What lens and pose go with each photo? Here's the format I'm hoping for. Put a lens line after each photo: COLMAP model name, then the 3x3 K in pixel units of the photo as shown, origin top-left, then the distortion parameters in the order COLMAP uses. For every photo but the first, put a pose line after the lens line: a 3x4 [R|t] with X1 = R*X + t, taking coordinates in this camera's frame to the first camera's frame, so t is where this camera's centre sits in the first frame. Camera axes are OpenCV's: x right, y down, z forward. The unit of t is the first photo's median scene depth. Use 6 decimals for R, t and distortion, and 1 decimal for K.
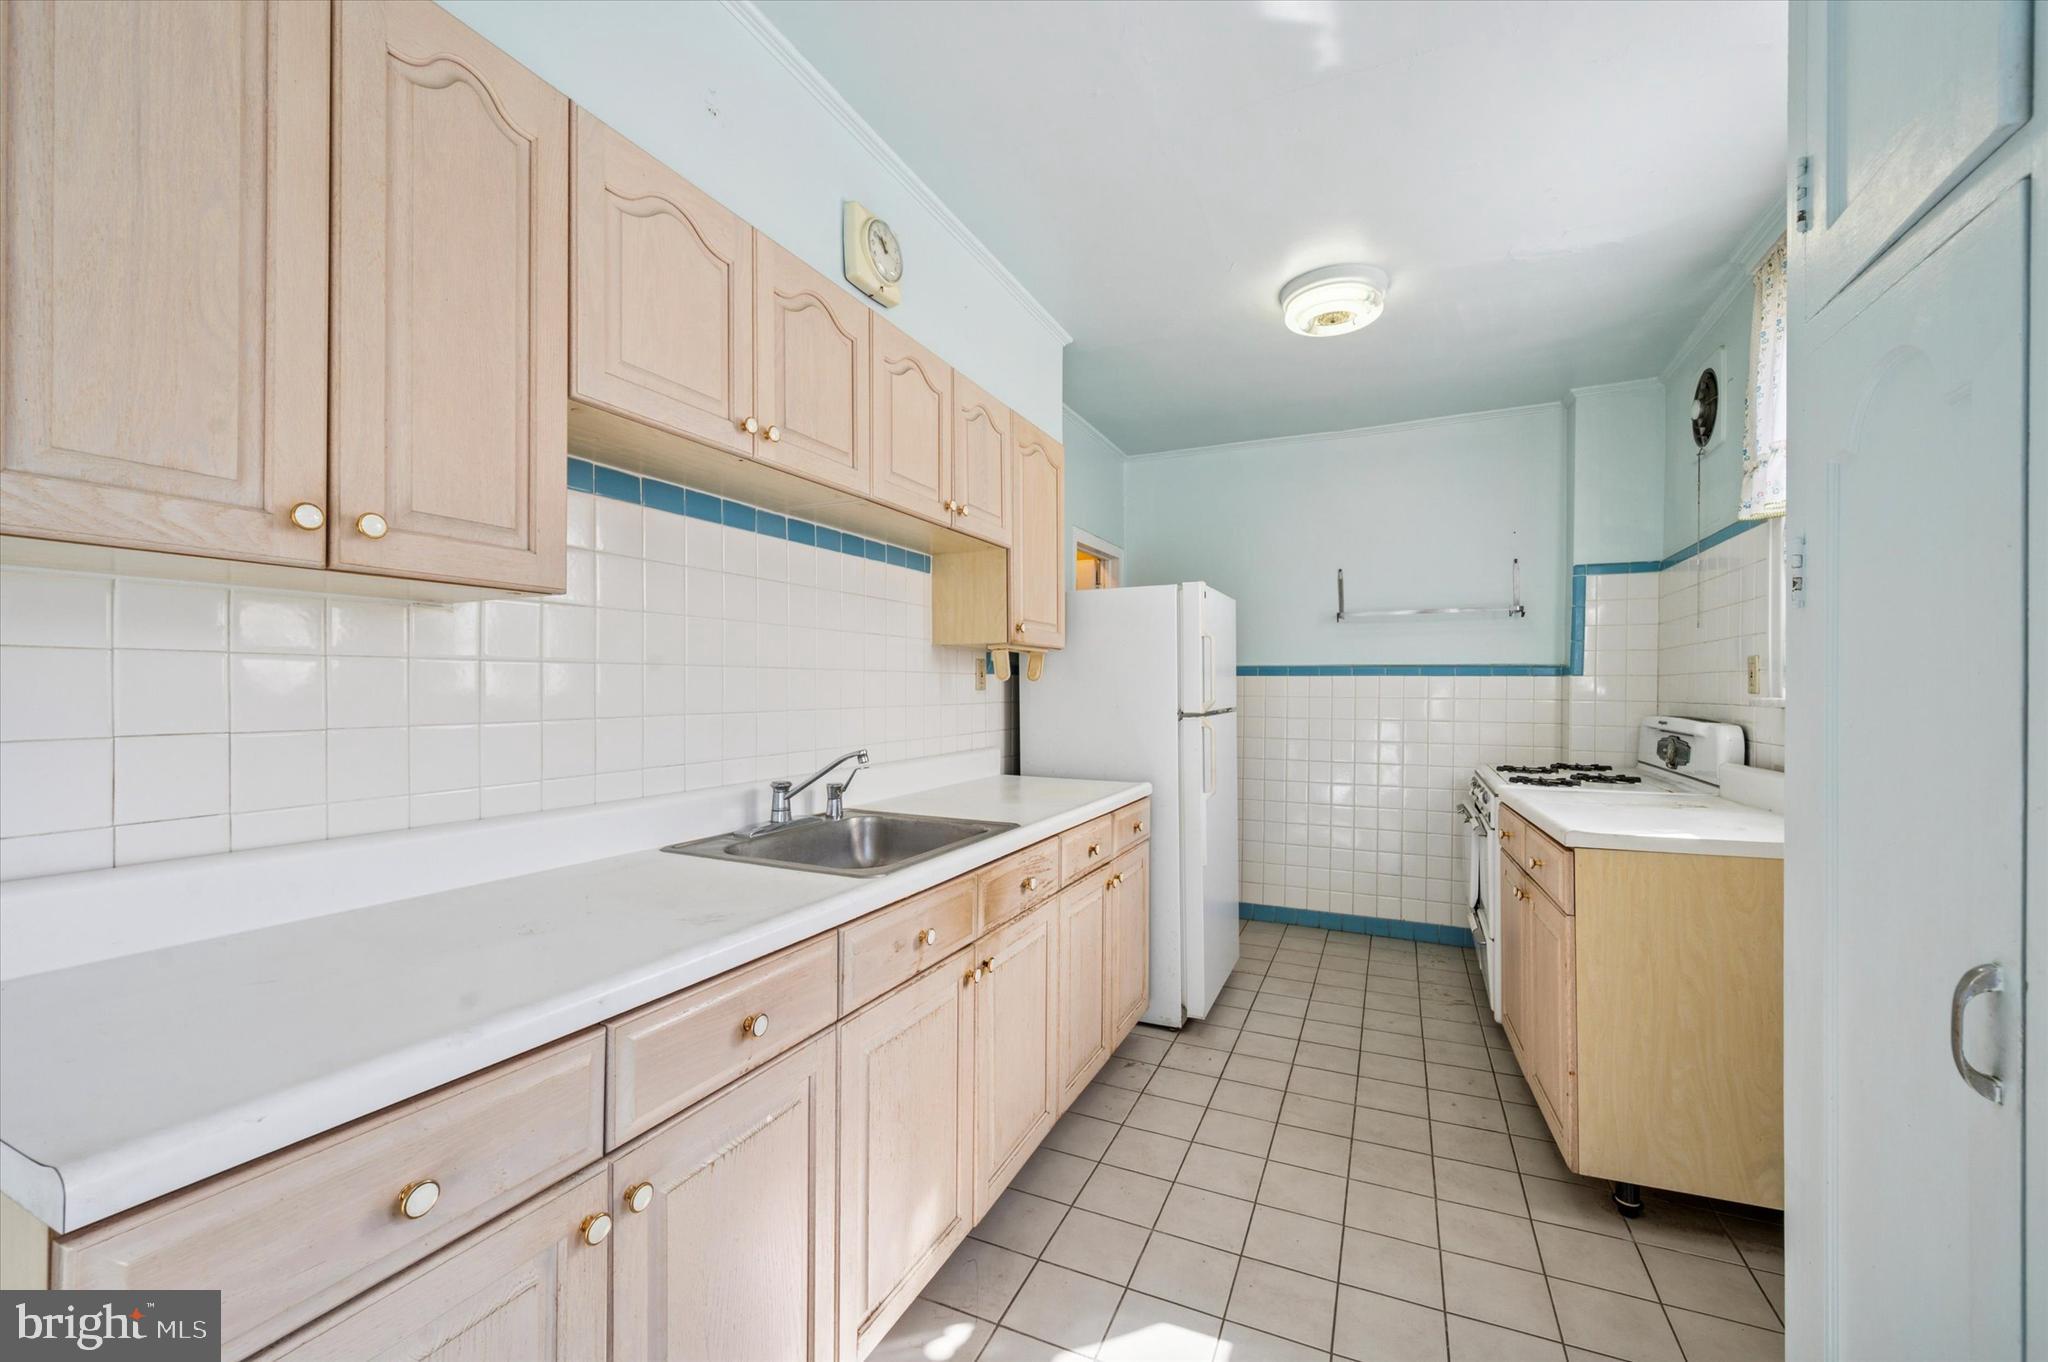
lens RADIAL K [[812.3, 0, 1025.0], [0, 812.3, 690.6], [0, 0, 1]] dist [0.003052, -0.000001]
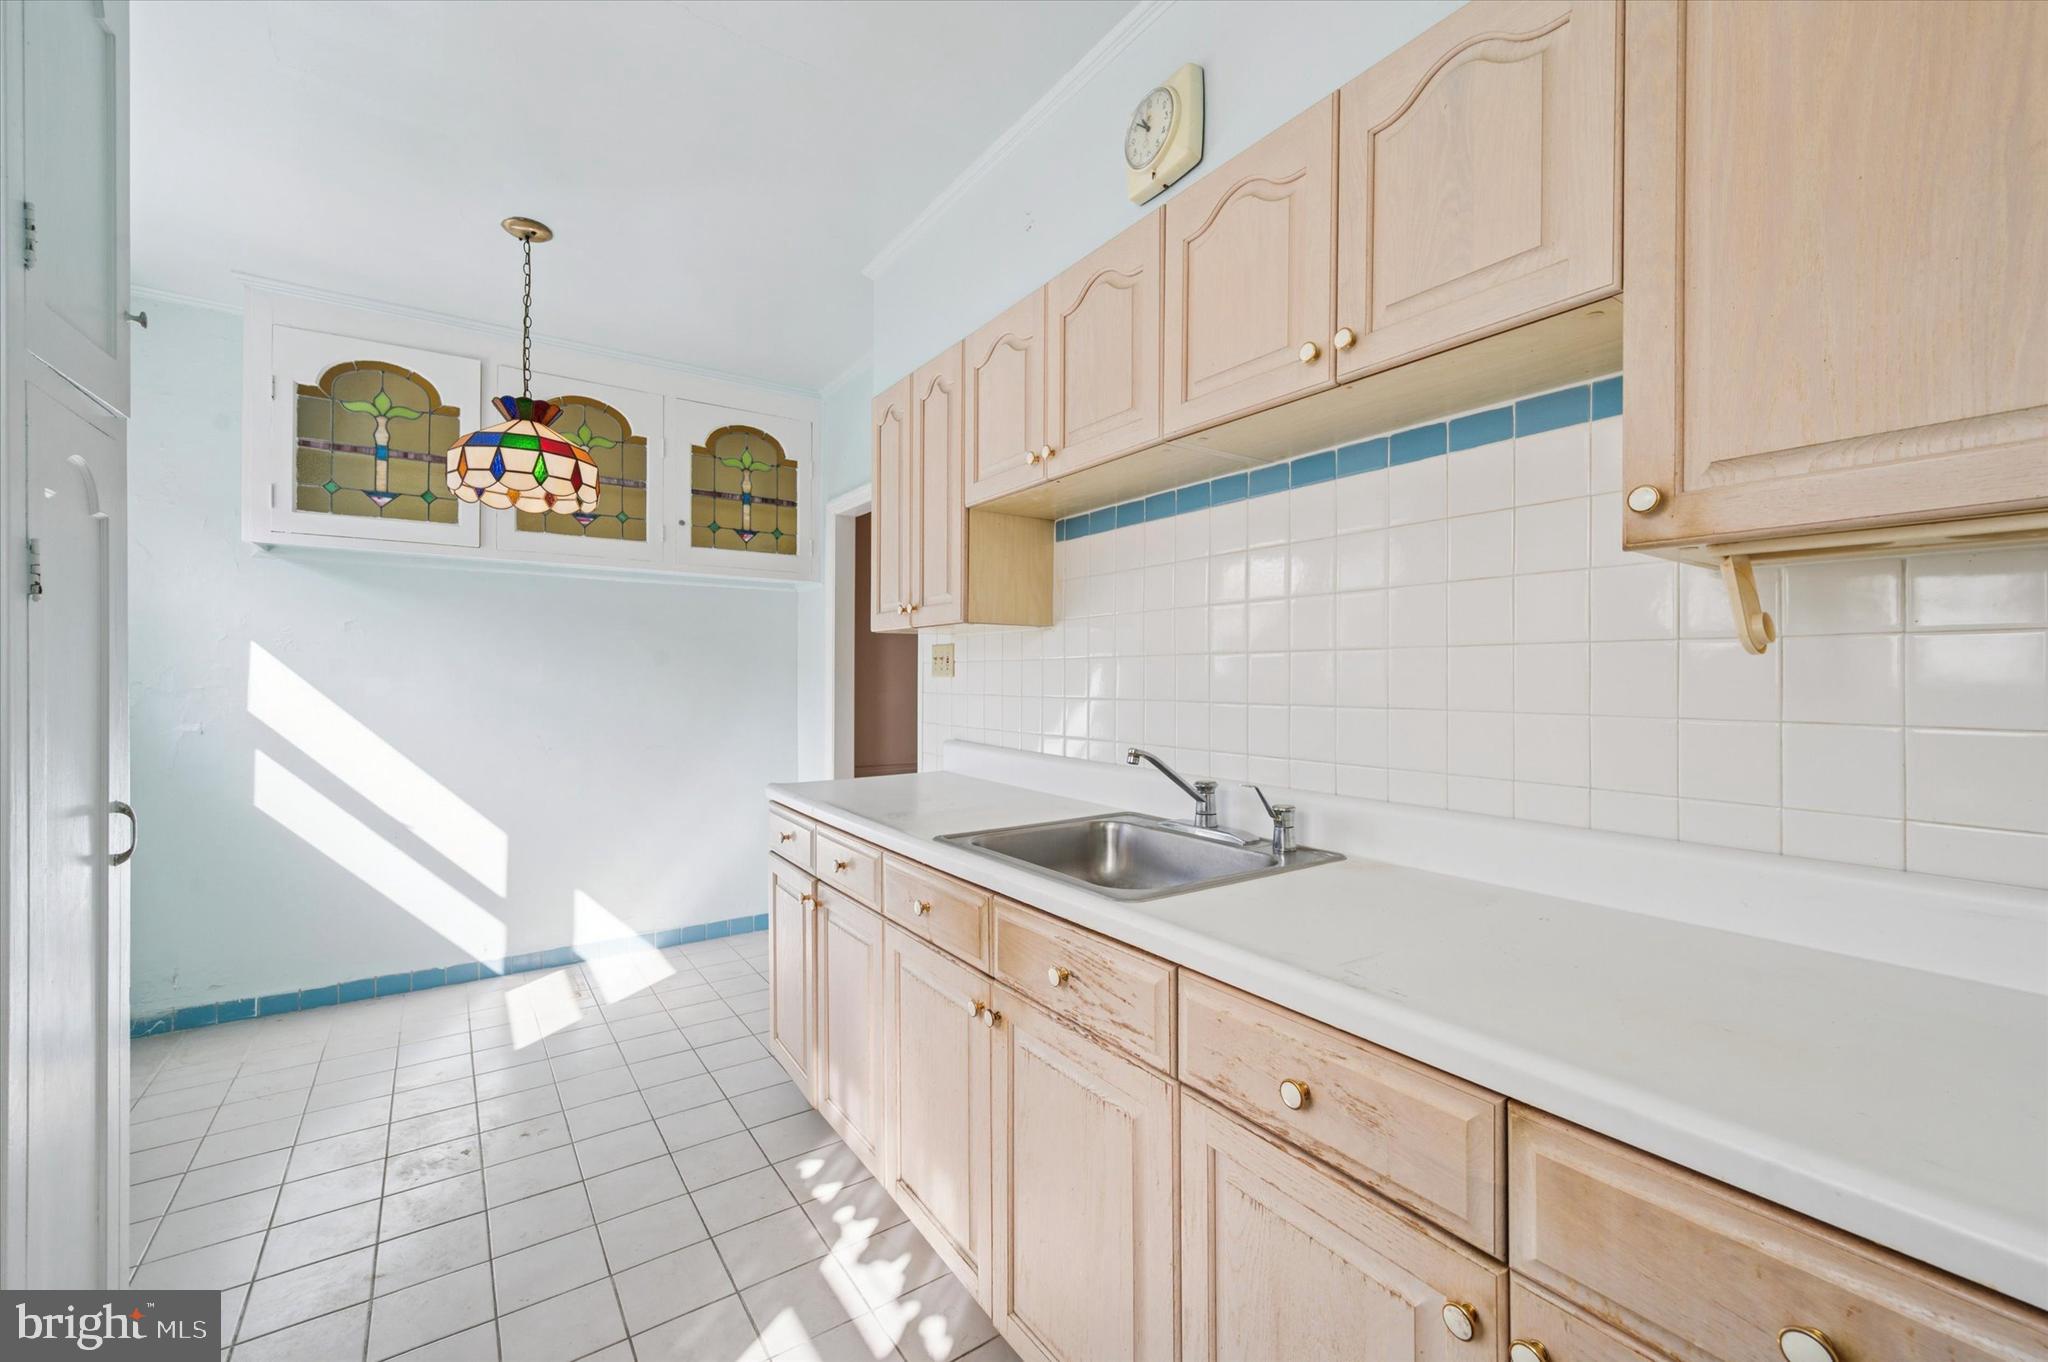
lens RADIAL K [[812.3, 0, 974.4], [0, 812.3, 673.6], [0, 0, 1]] dist [0.003052, -0.000001]
pose [[-0.528019, -0.002346, -0.849229, 0.596165], [-0.003251, 0.999994, -0.000741, -0.005705], [0.849226, 0.002370, -0.528024, 1.281667]]
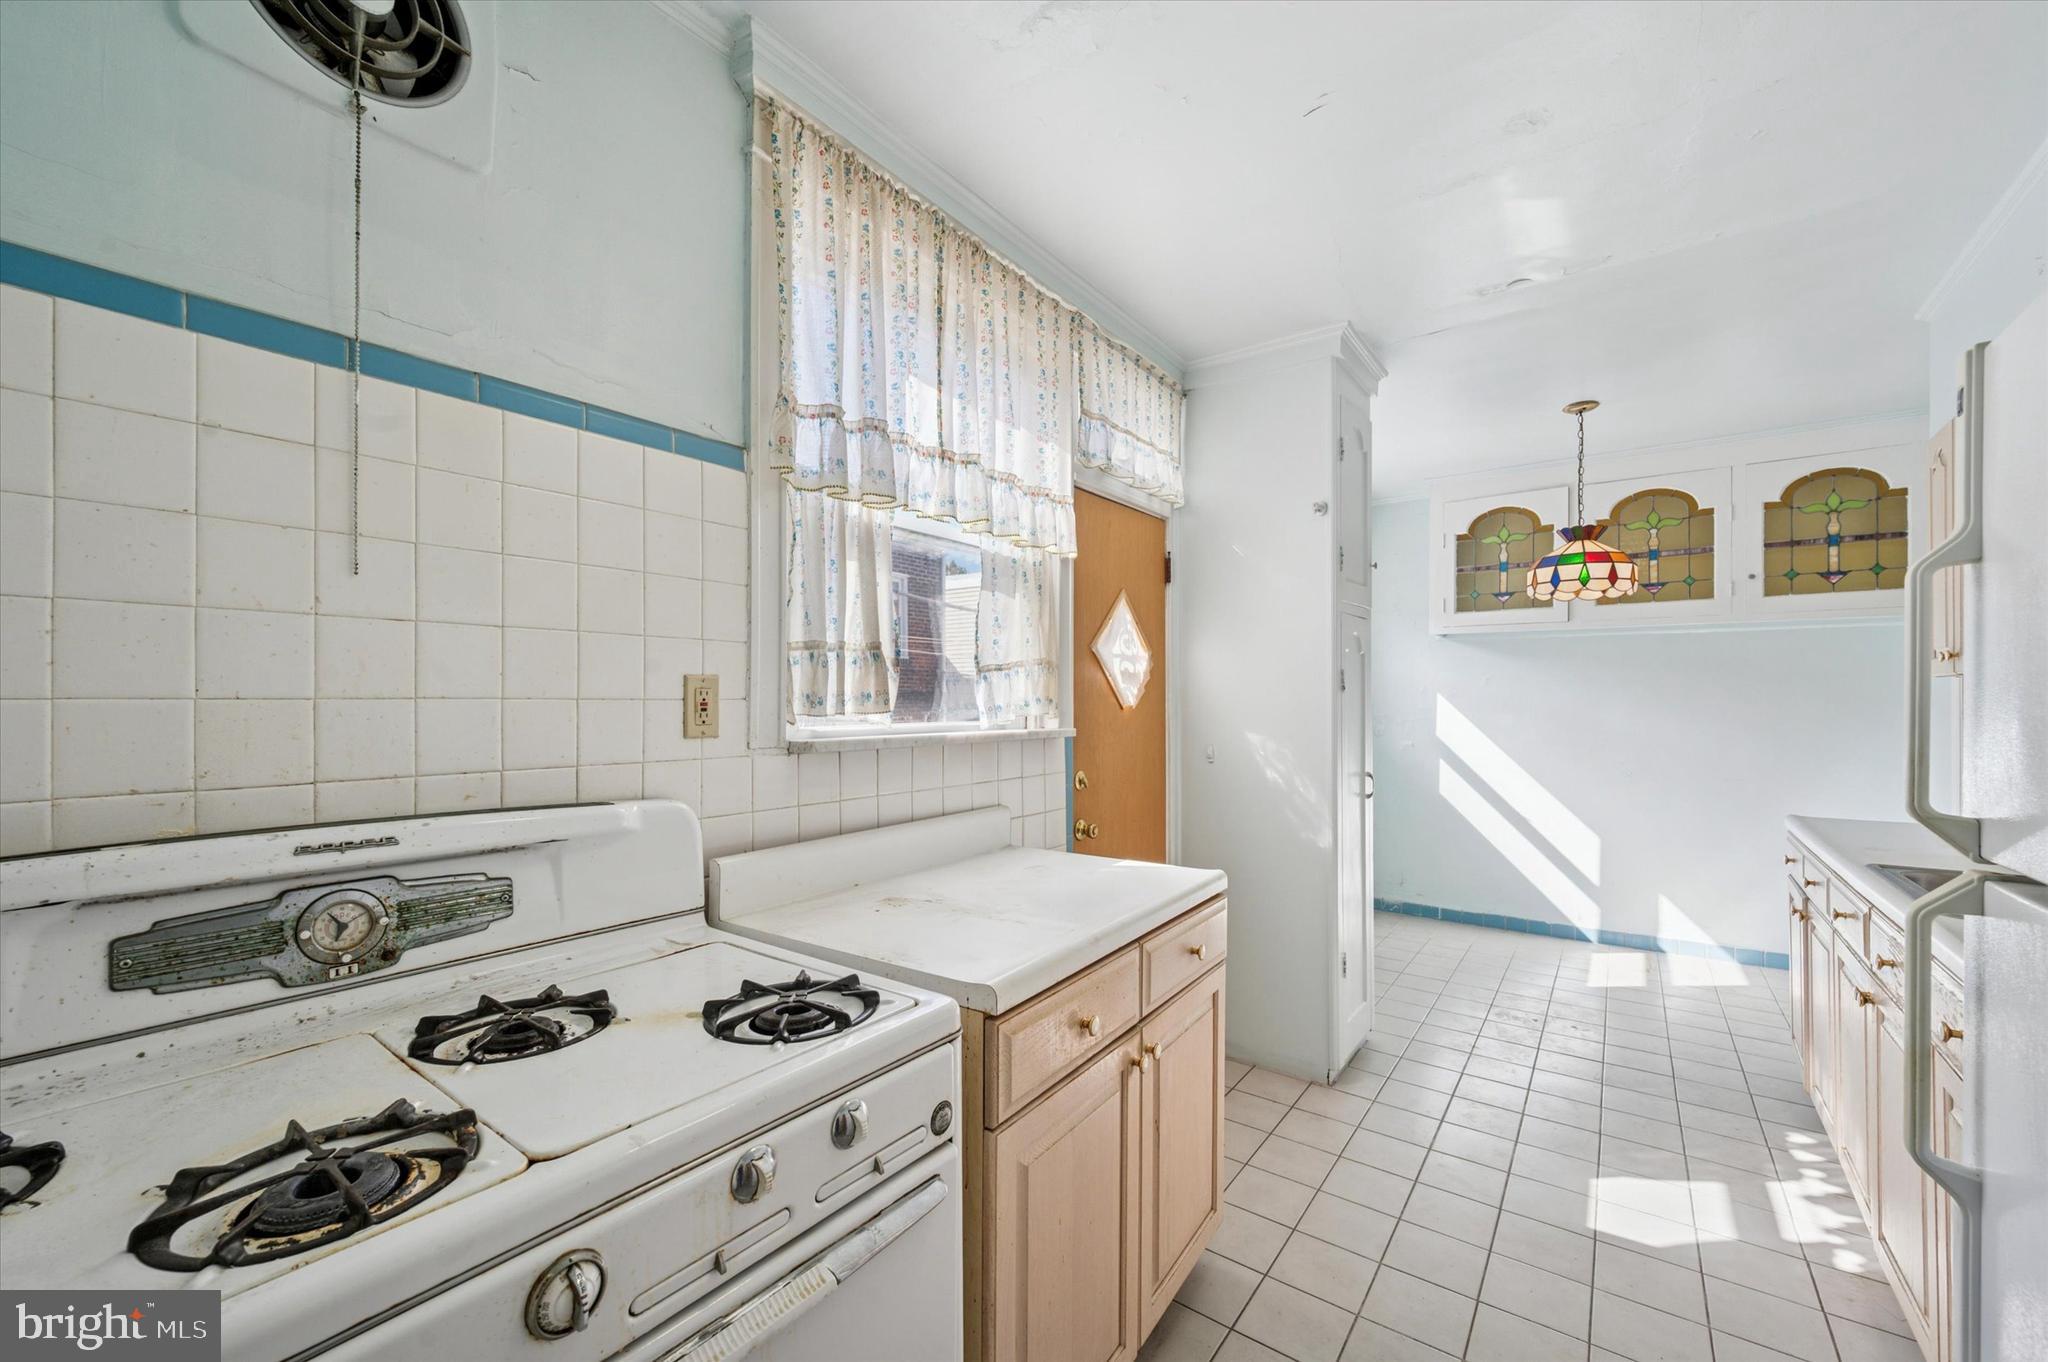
lens RADIAL K [[812.3, 0, 1067.4], [0, 812.3, 699.7], [0, 0, 1]] dist [0.003052, -0.000001]
pose [[-0.984287, 0.002274, 0.176563, 0.698175], [0.002281, 0.999997, -0.000163, -0.042246], [-0.176563, 0.000242, -0.984289, 2.006733]]
